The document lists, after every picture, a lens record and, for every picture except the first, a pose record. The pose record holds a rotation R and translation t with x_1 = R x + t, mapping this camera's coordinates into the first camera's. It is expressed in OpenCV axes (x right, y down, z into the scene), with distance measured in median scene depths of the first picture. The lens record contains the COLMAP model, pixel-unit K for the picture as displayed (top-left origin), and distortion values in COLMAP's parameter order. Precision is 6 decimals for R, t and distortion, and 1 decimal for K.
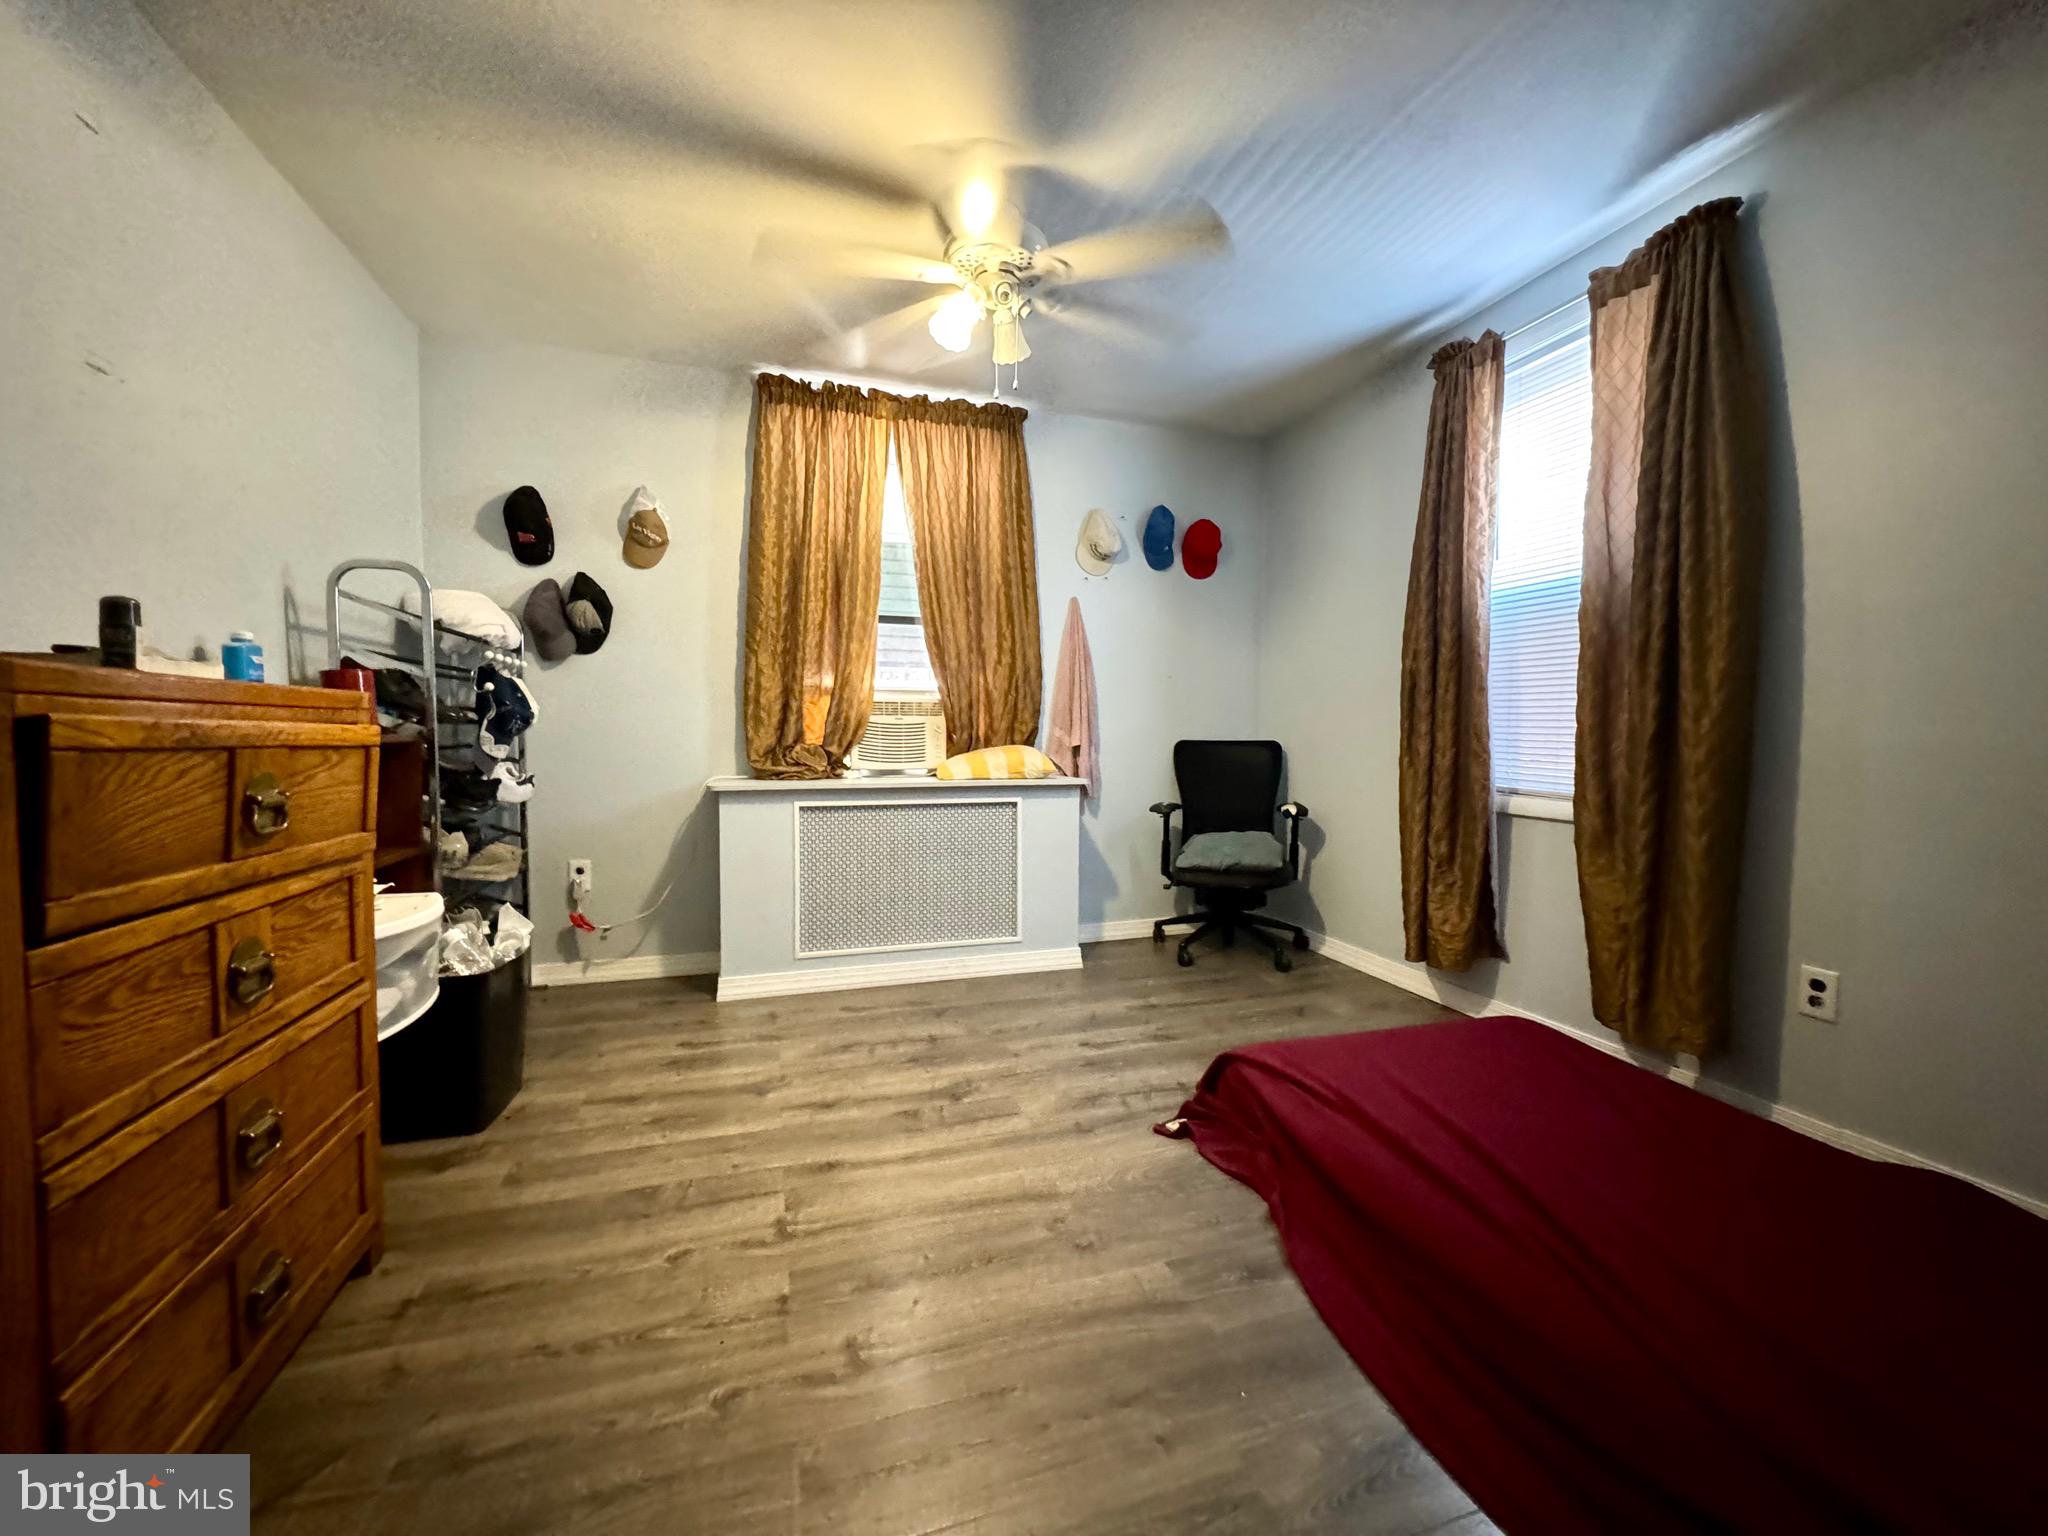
lens RADIAL K [[819.1, 0, 1024.3], [0, 819.1, 771.4], [0, 0, 1]] dist [-0.002595, 0.000571]
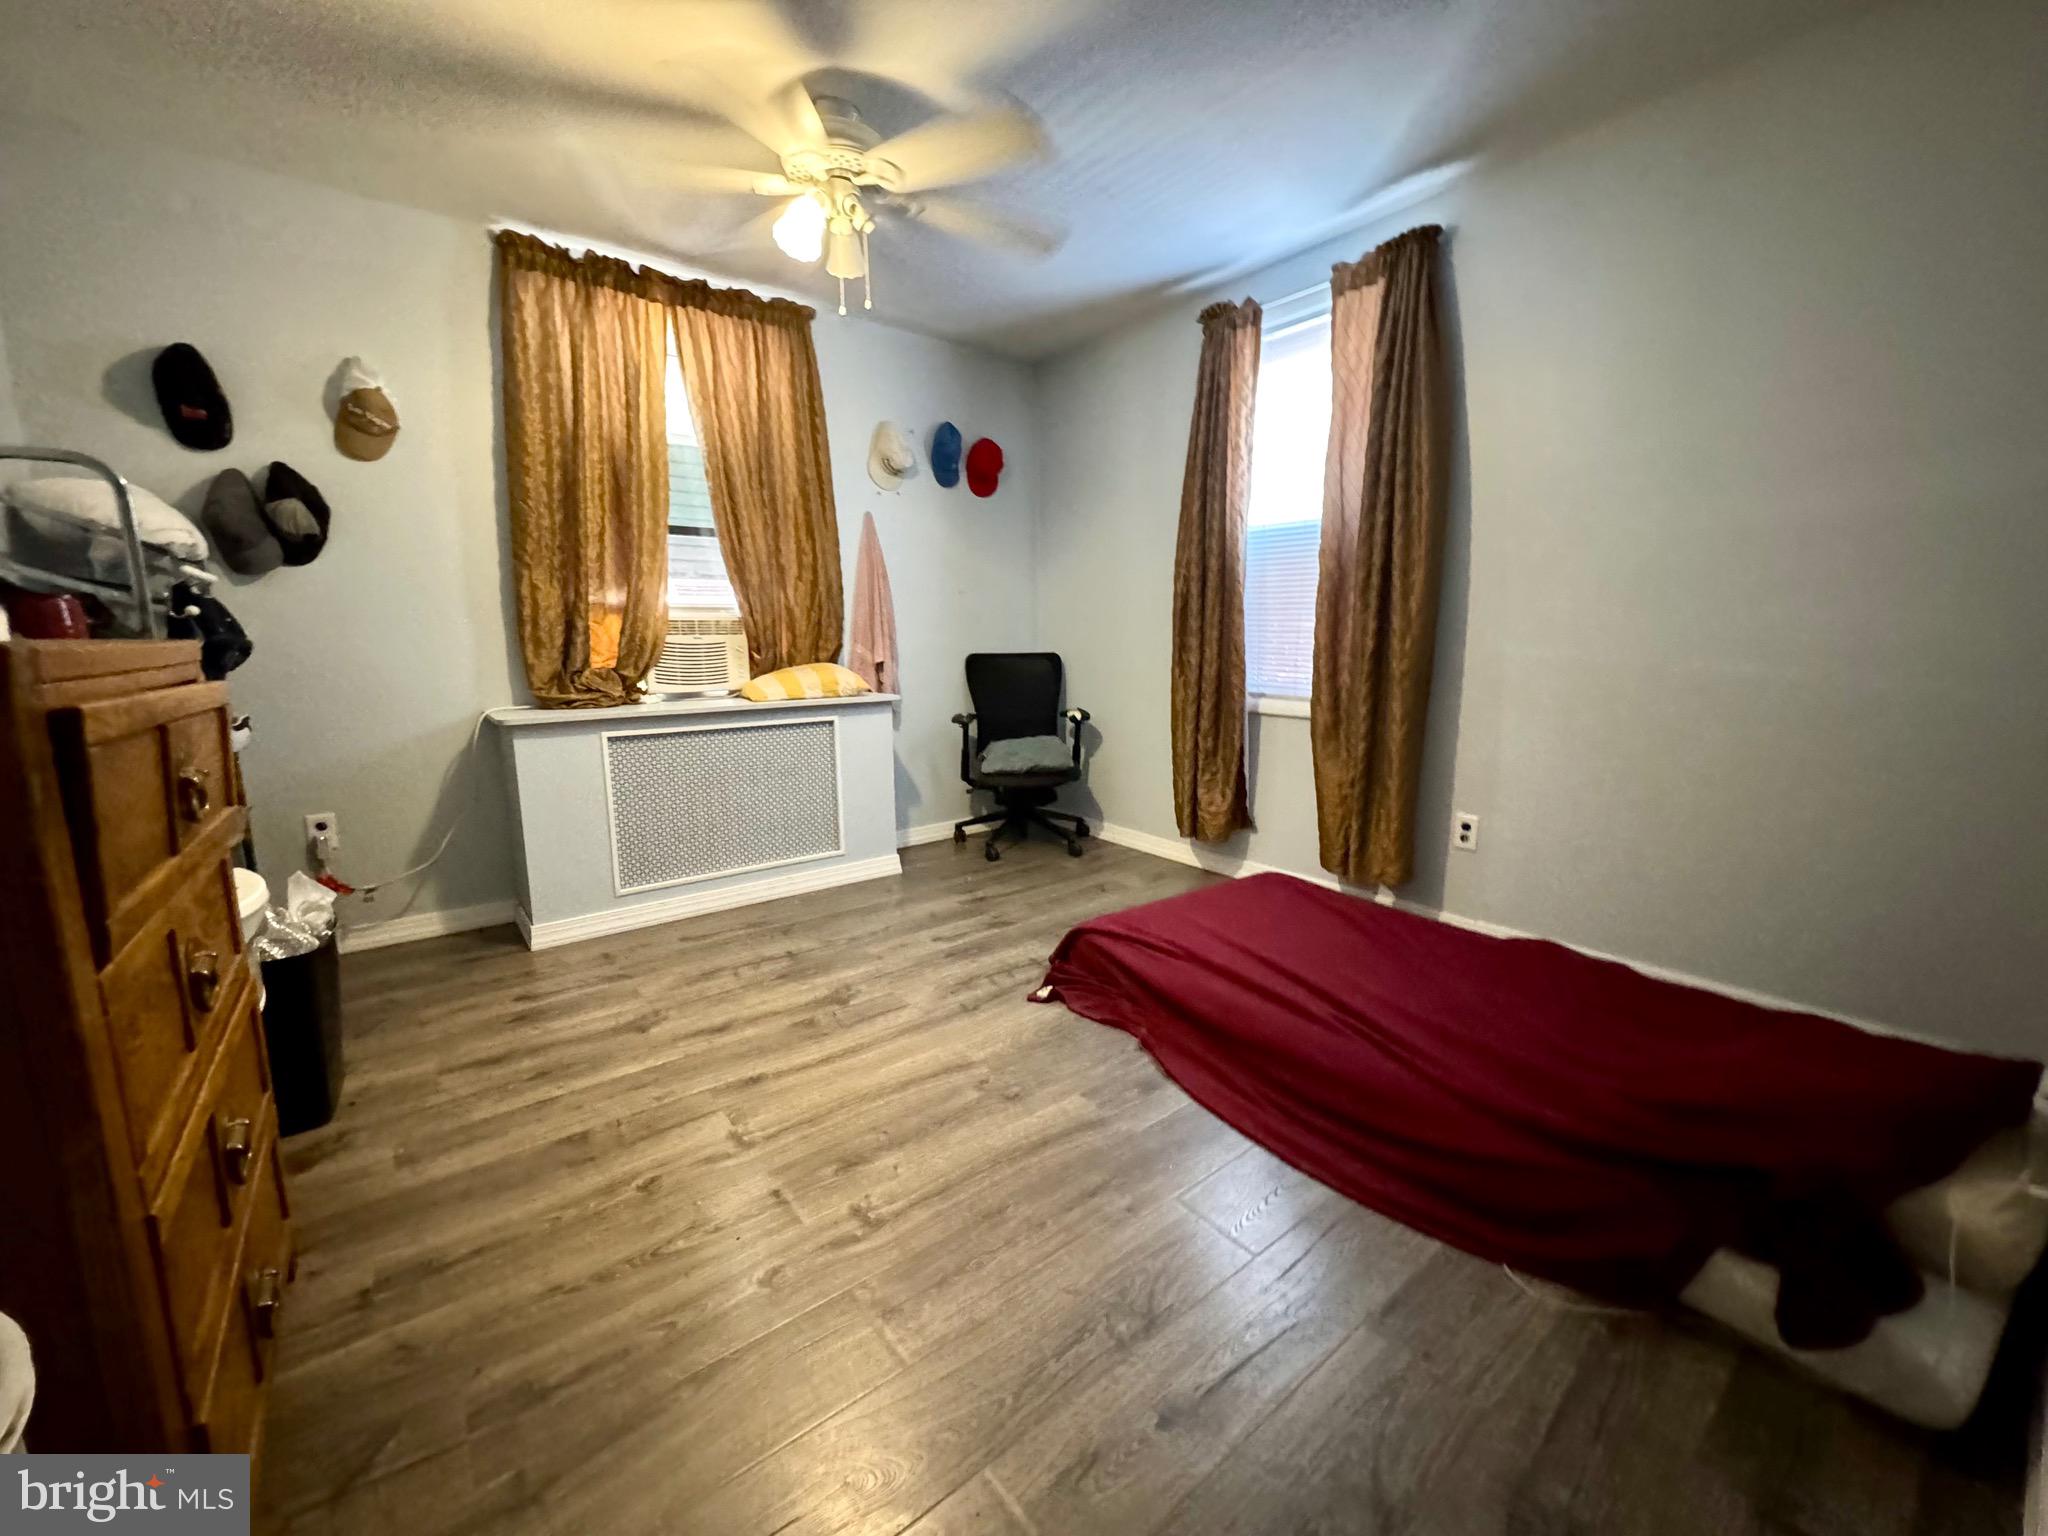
lens RADIAL K [[819.1, 0, 1024.3], [0, 819.1, 771.4], [0, 0, 1]] dist [-0.002595, 0.000571]
pose [[0.938105, -0.068005, 0.339609, -0.160303], [0.026857, 0.991865, 0.124426, -0.023389], [-0.345308, -0.107603, 0.932300, -0.041689]]
